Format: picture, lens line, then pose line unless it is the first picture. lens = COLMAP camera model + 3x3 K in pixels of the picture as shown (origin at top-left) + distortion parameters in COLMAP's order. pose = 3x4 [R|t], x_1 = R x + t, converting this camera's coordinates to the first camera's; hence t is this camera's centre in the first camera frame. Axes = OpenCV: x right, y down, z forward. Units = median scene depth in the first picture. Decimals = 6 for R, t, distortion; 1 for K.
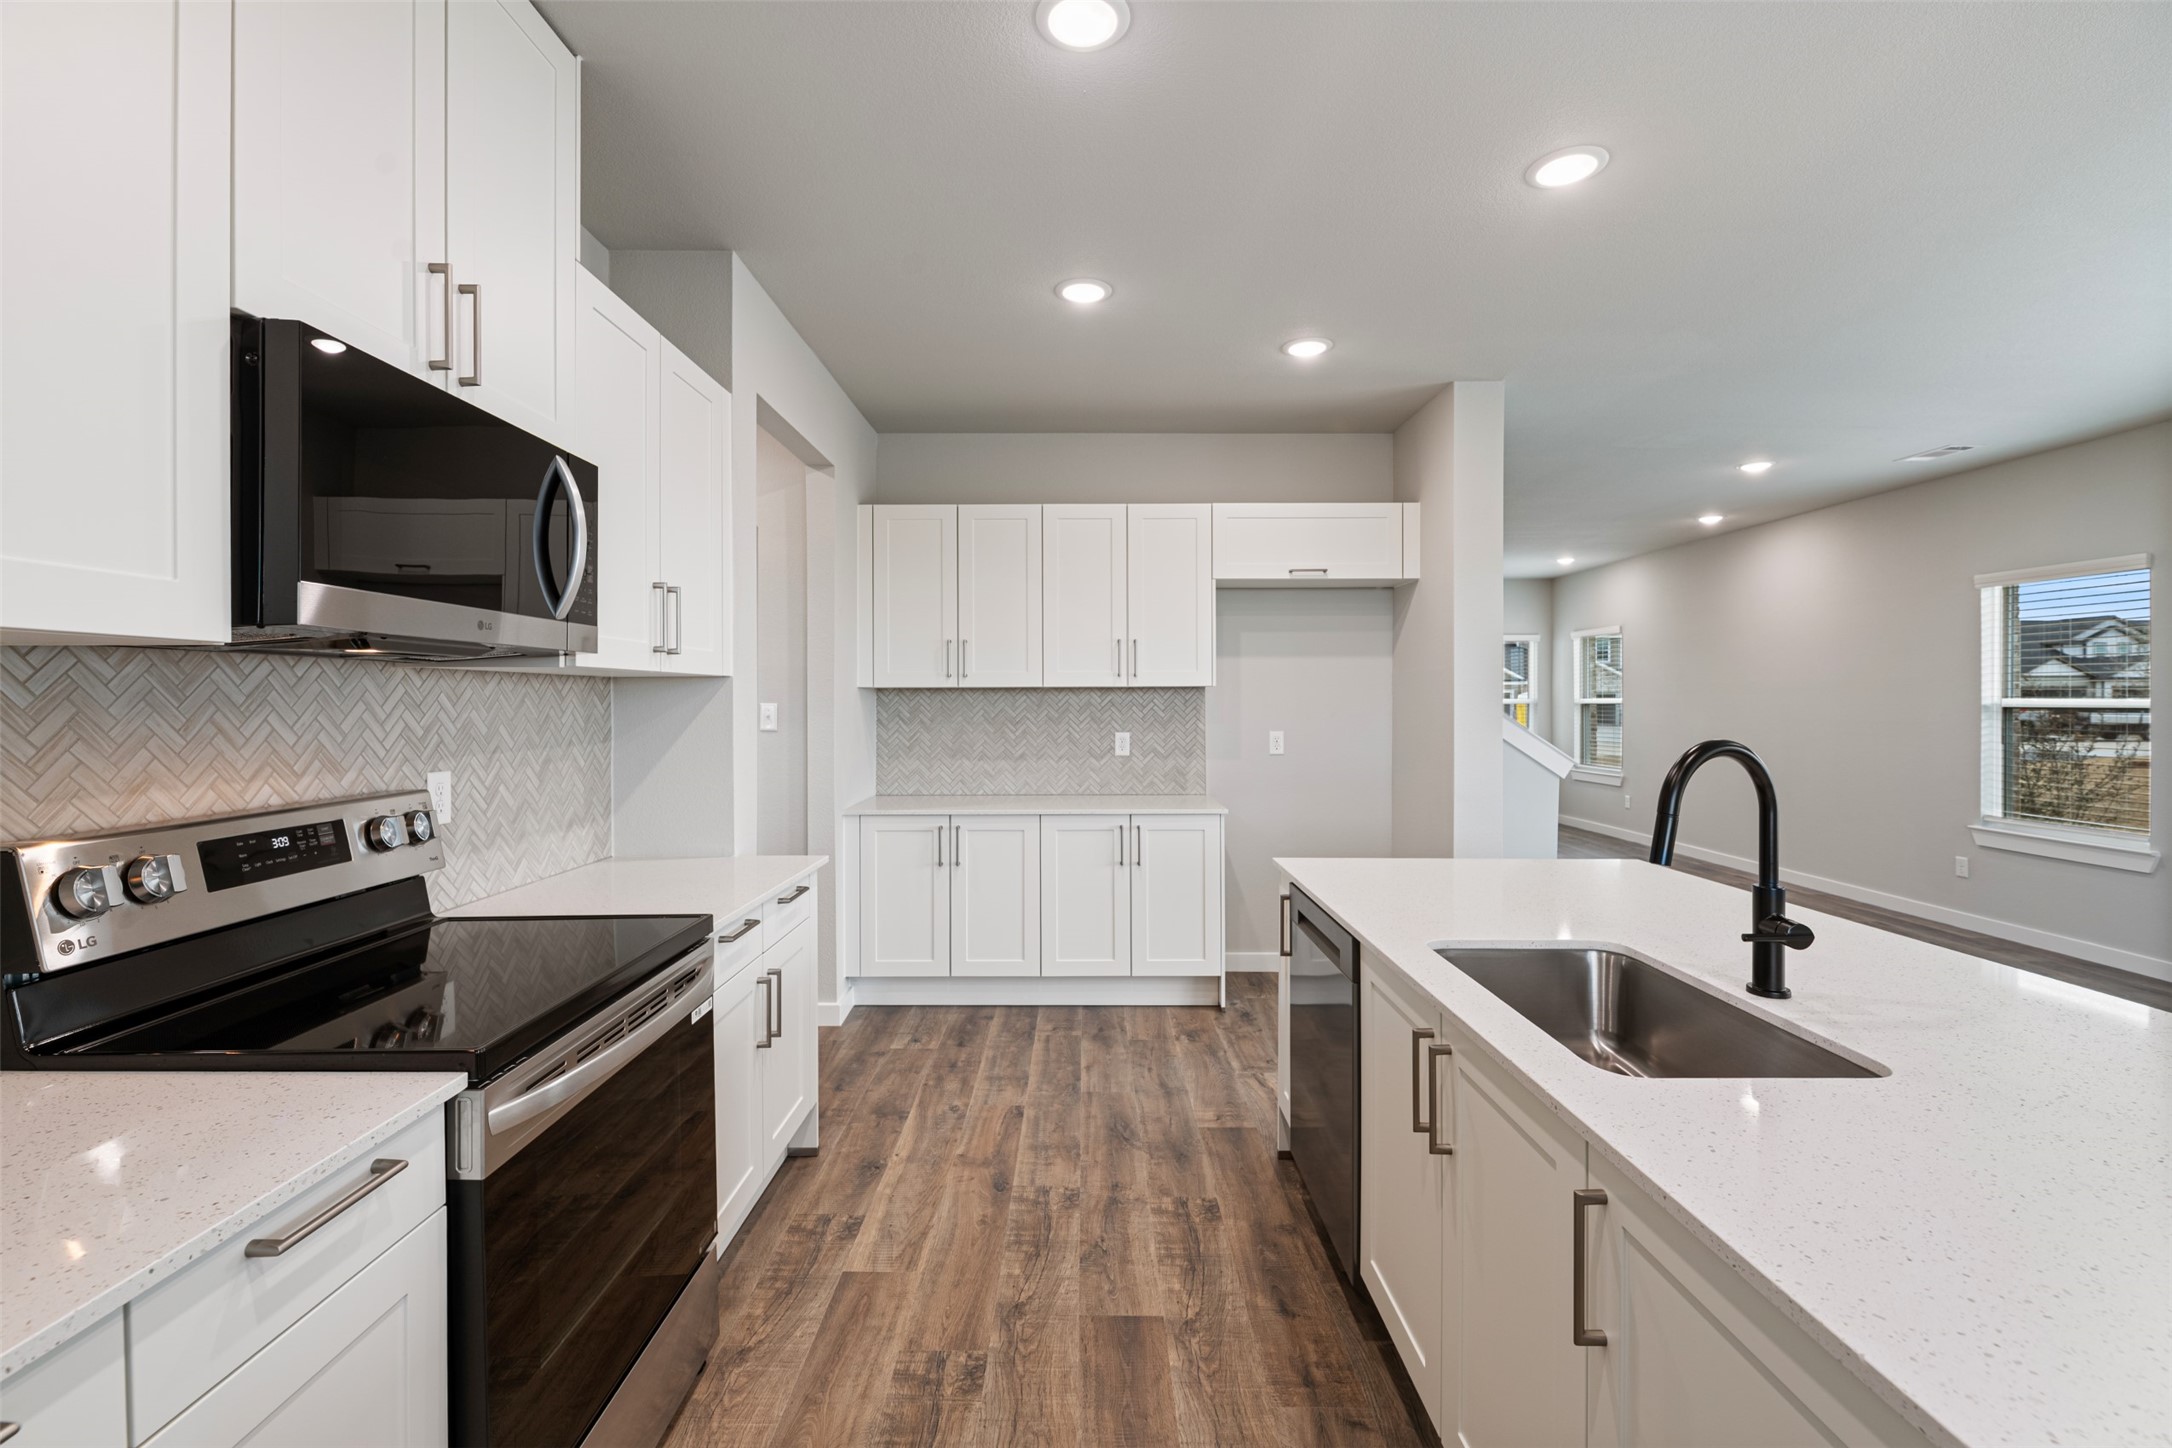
lens RADIAL K [[957.0, 0, 1089.3], [0, 957.0, 708.1], [0, 0, 1]] dist [-0.004525, -0.000936]
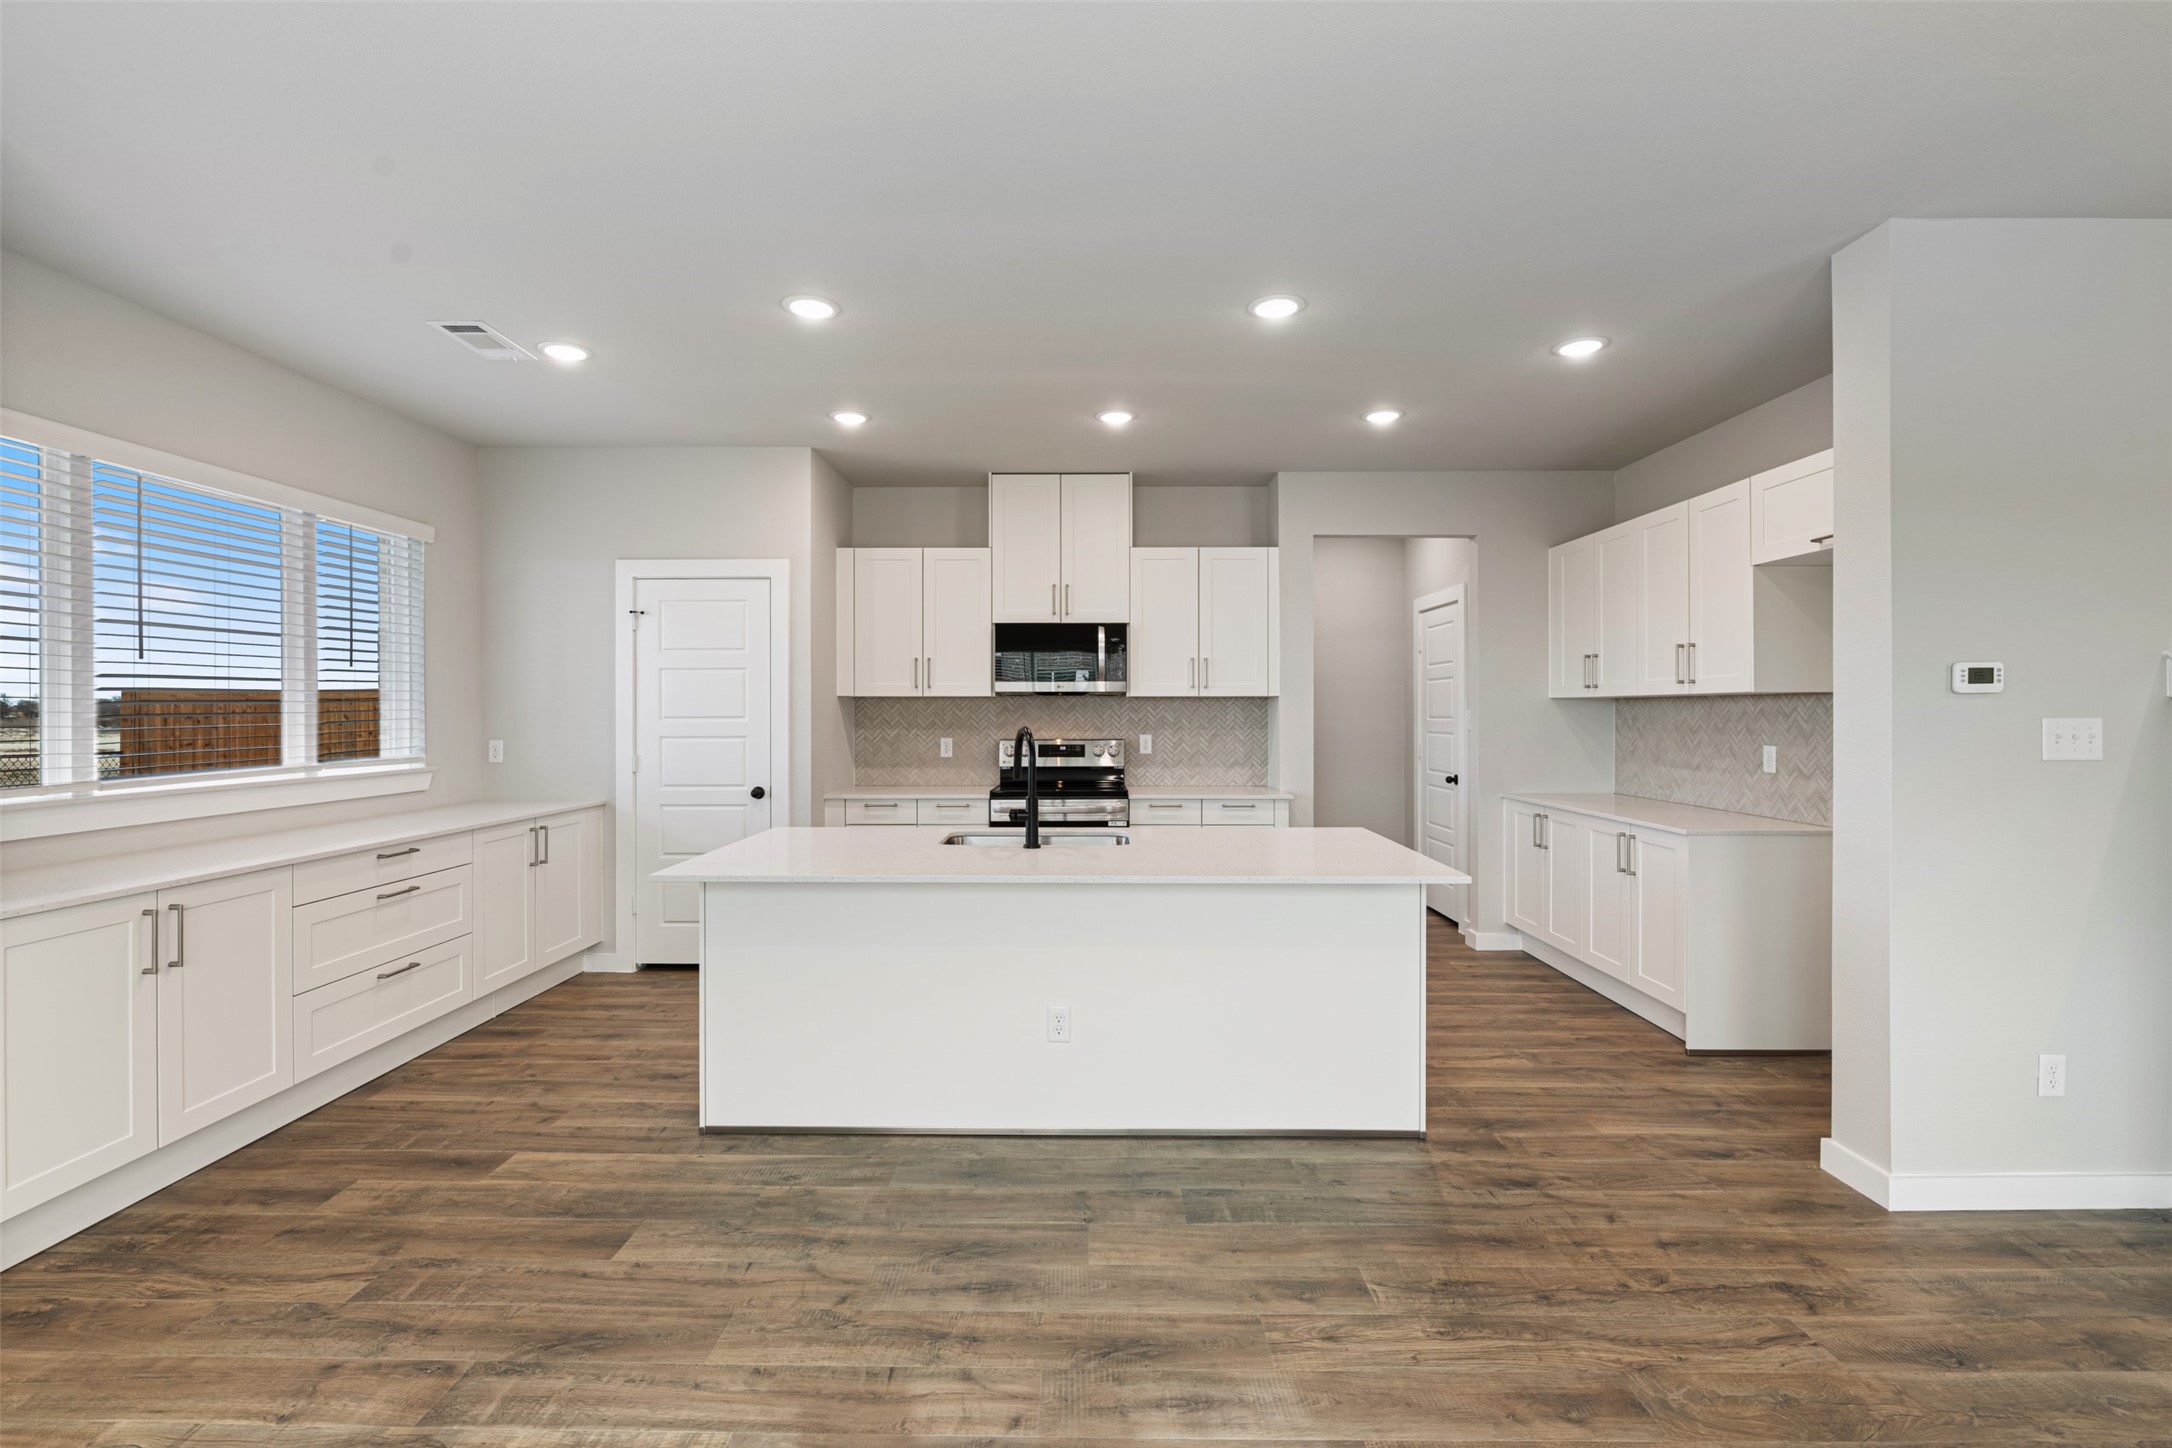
lens RADIAL K [[959.0, 0, 1073.1], [0, 959.0, 710.8], [0, 0, 1]] dist [-0.001011, -0.002119]
pose [[-0.015220, 0.004007, -0.999876, 2.065873], [-0.009028, 0.999951, 0.004144, -0.011601], [0.999843, 0.009090, -0.015183, 0.825251]]
